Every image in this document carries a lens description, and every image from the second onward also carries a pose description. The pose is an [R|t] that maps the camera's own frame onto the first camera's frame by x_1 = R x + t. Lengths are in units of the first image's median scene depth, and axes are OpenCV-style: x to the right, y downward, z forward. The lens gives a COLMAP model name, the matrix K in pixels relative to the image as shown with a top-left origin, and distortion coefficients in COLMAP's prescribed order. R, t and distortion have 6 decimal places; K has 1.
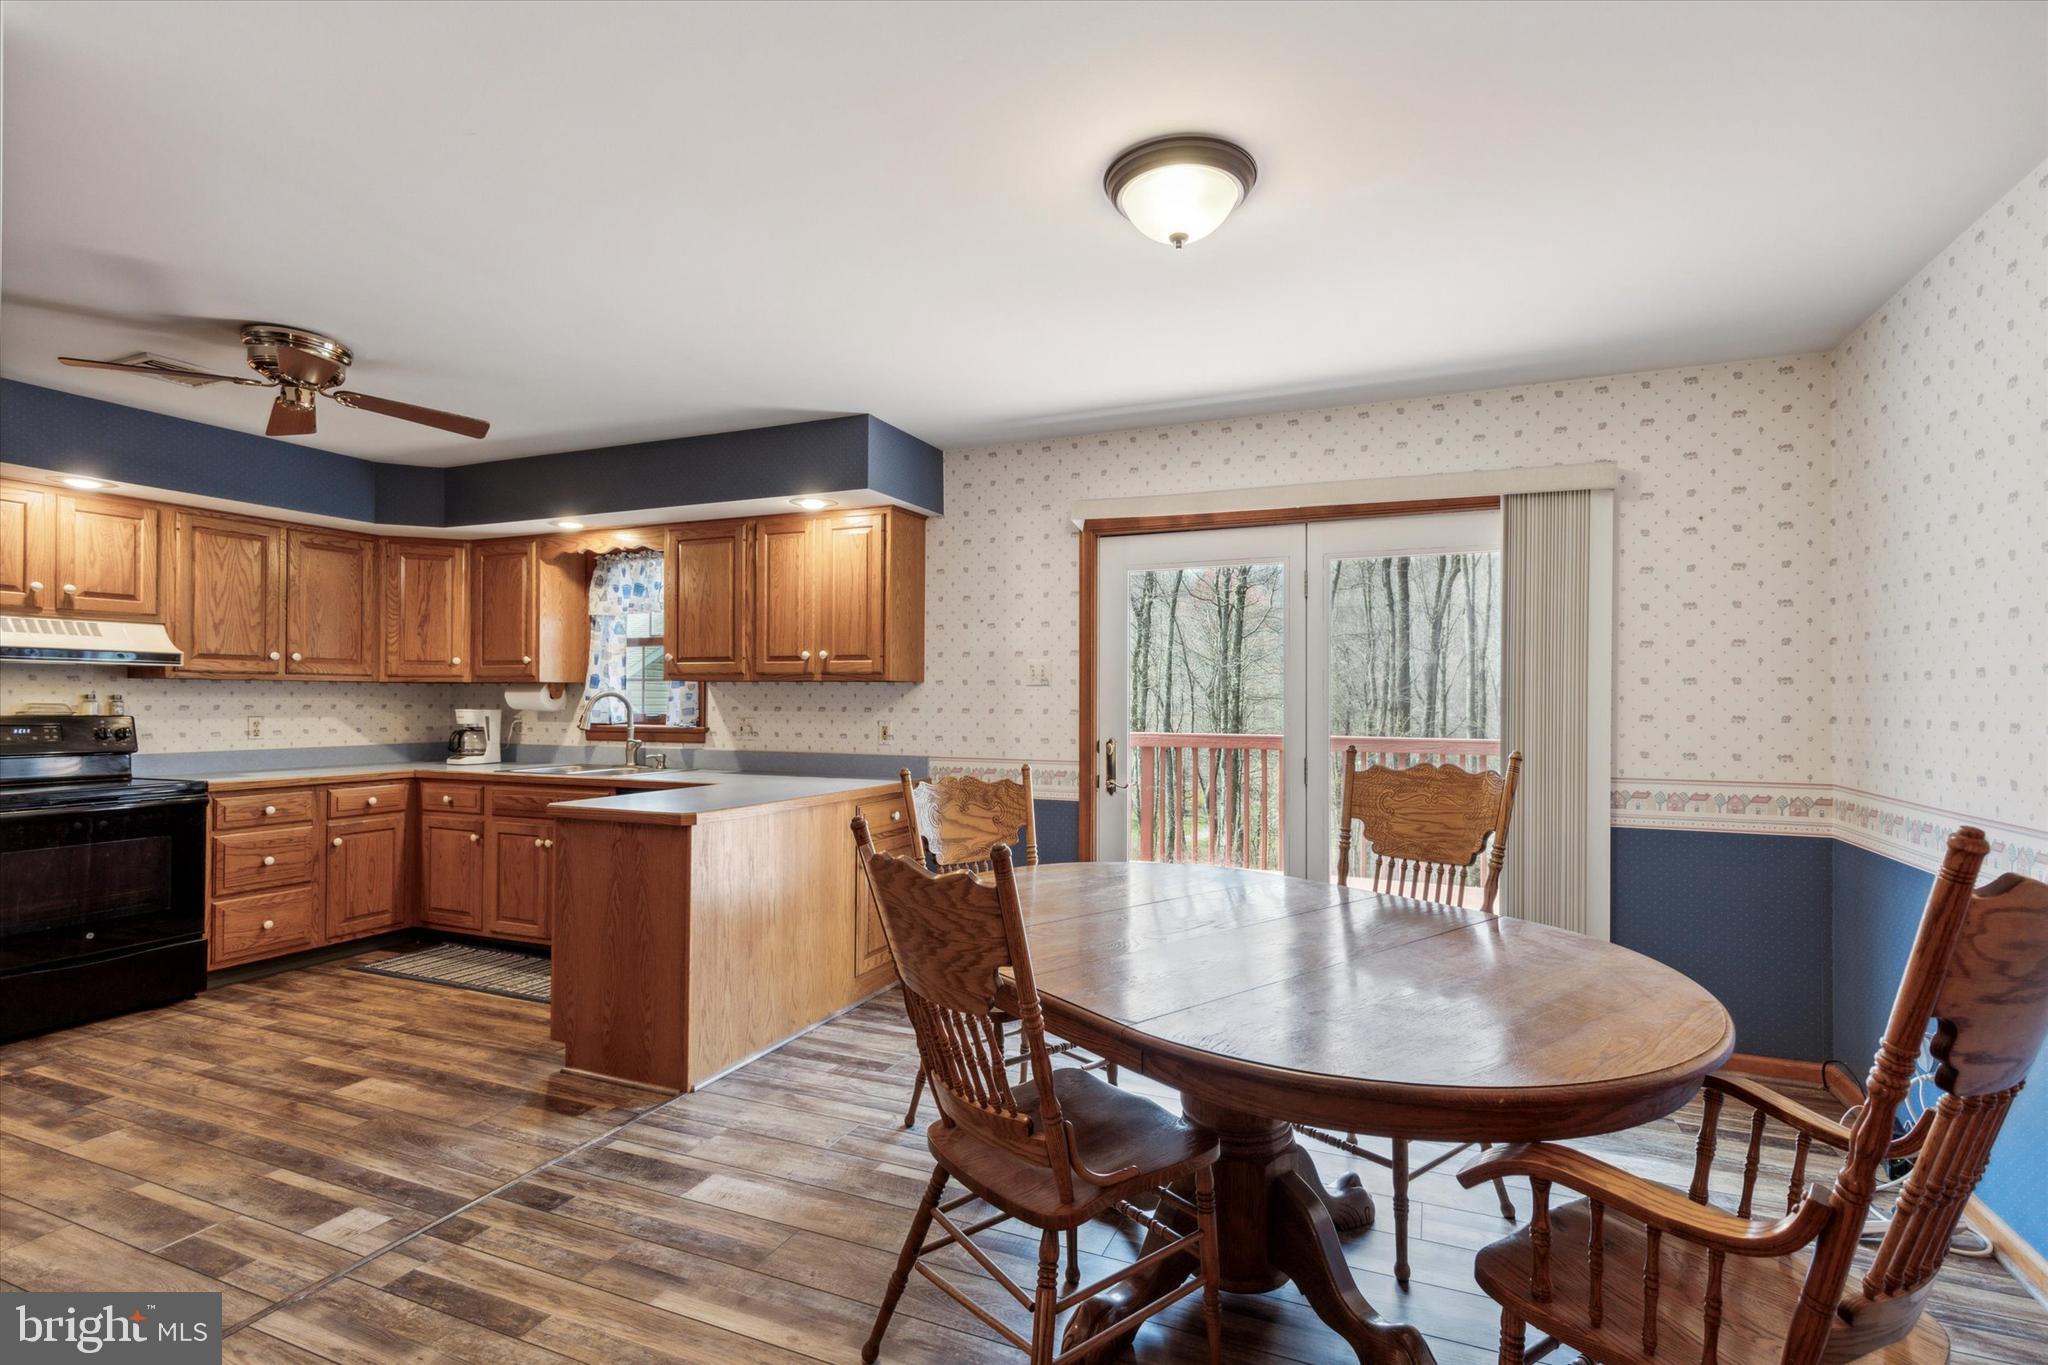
lens RADIAL K [[955.3, 0, 1038.4], [0, 955.3, 692.4], [0, 0, 1]] dist [0.005523, -0.000308]
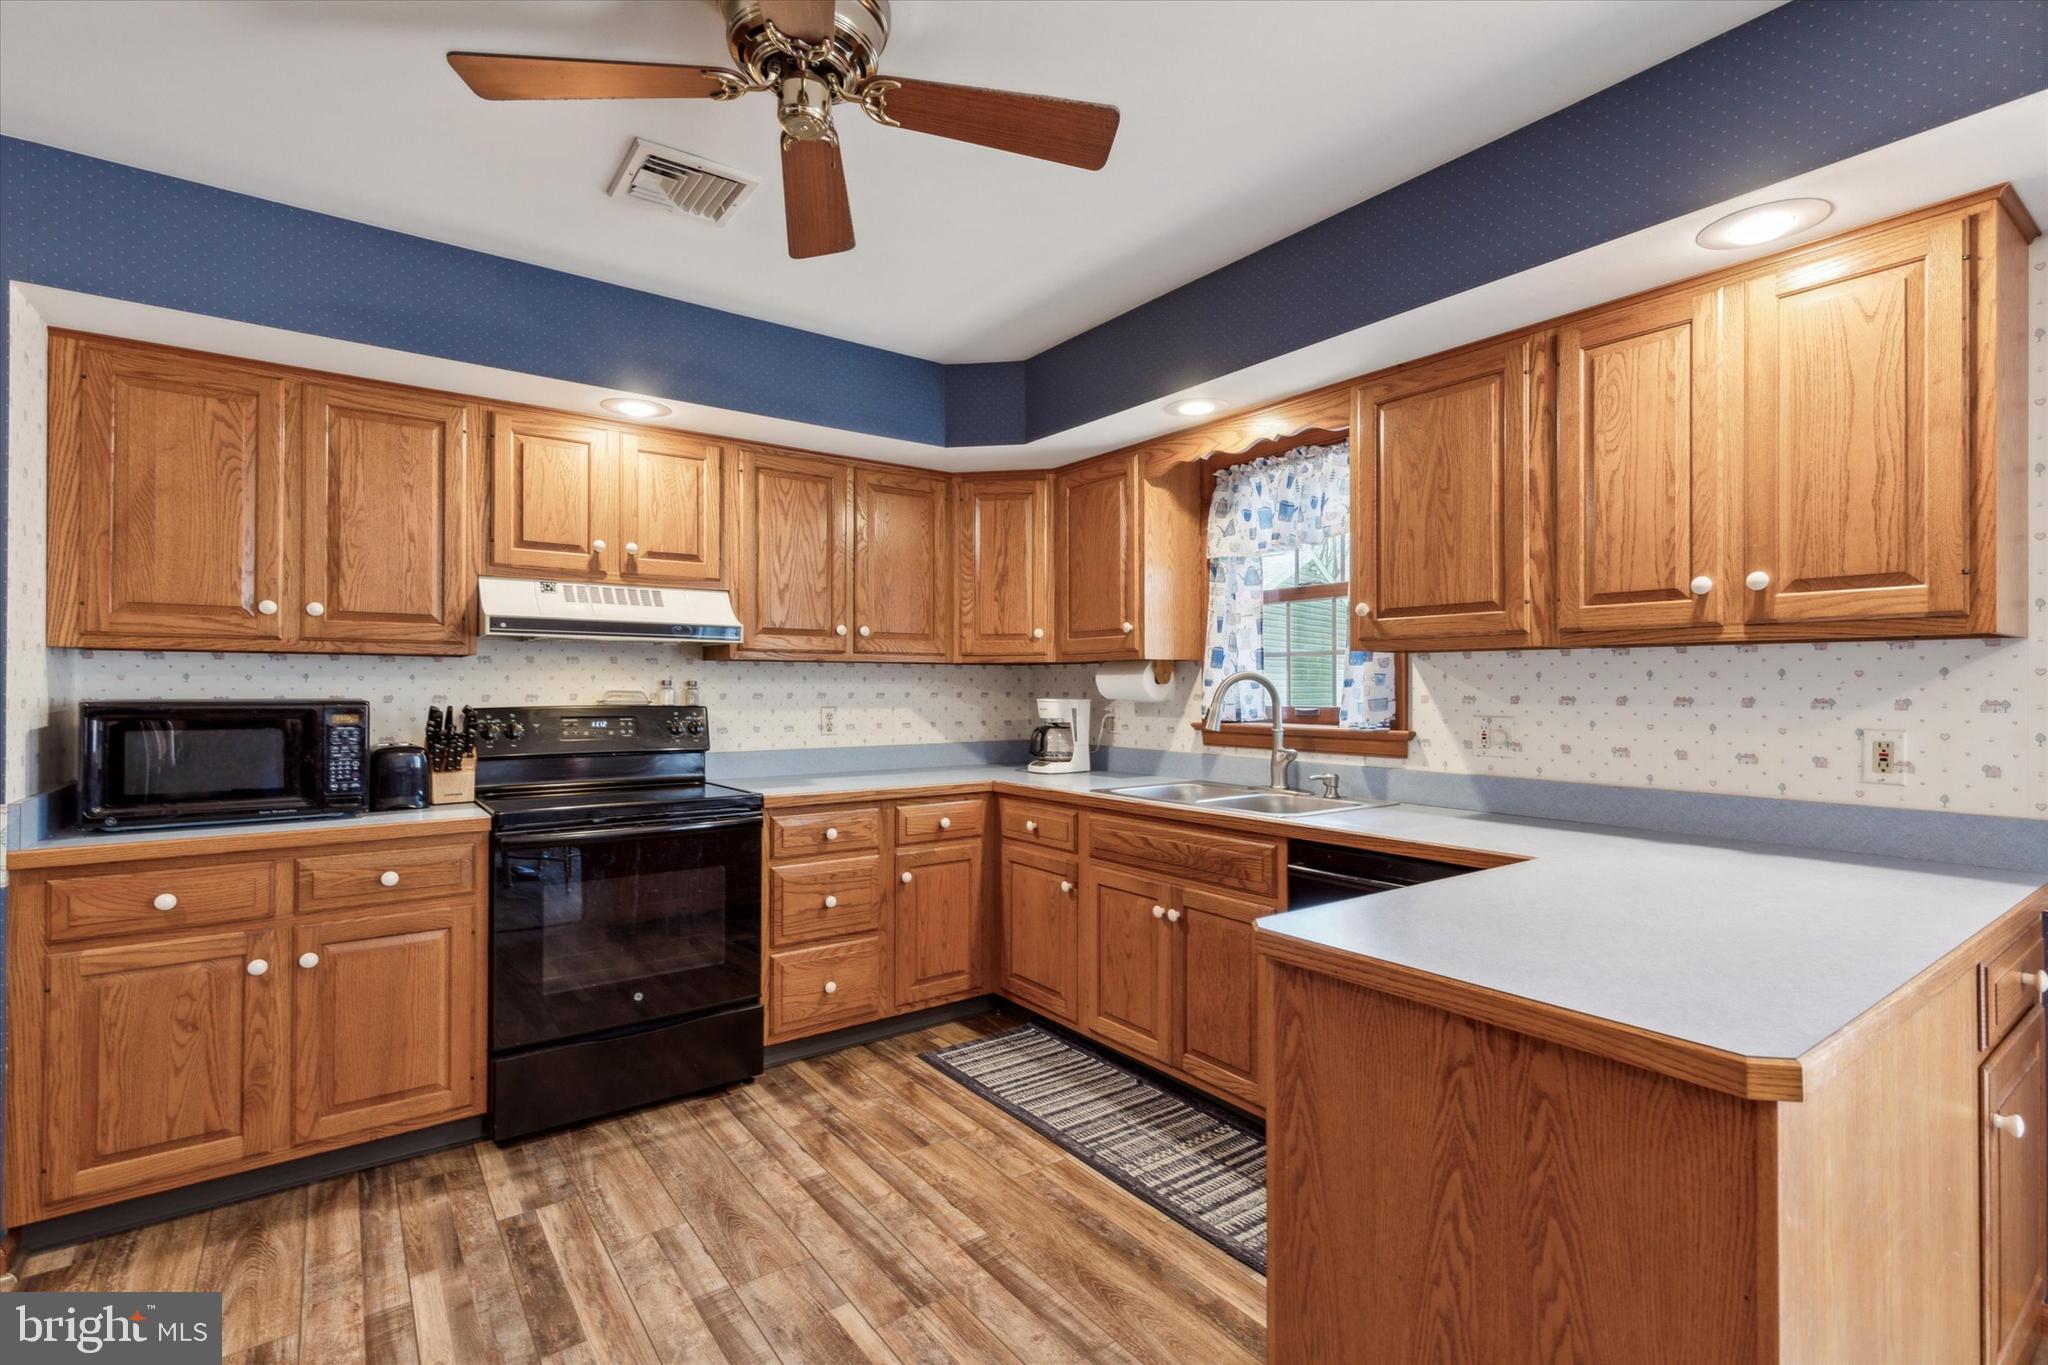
lens RADIAL K [[955.3, 0, 1038.4], [0, 955.3, 692.4], [0, 0, 1]] dist [0.005523, -0.000308]
pose [[0.864395, -0.000037, -0.502813, -0.267840], [0.006714, 0.999912, 0.011469, 0.004837], [0.502768, -0.013289, 0.864319, 0.408253]]
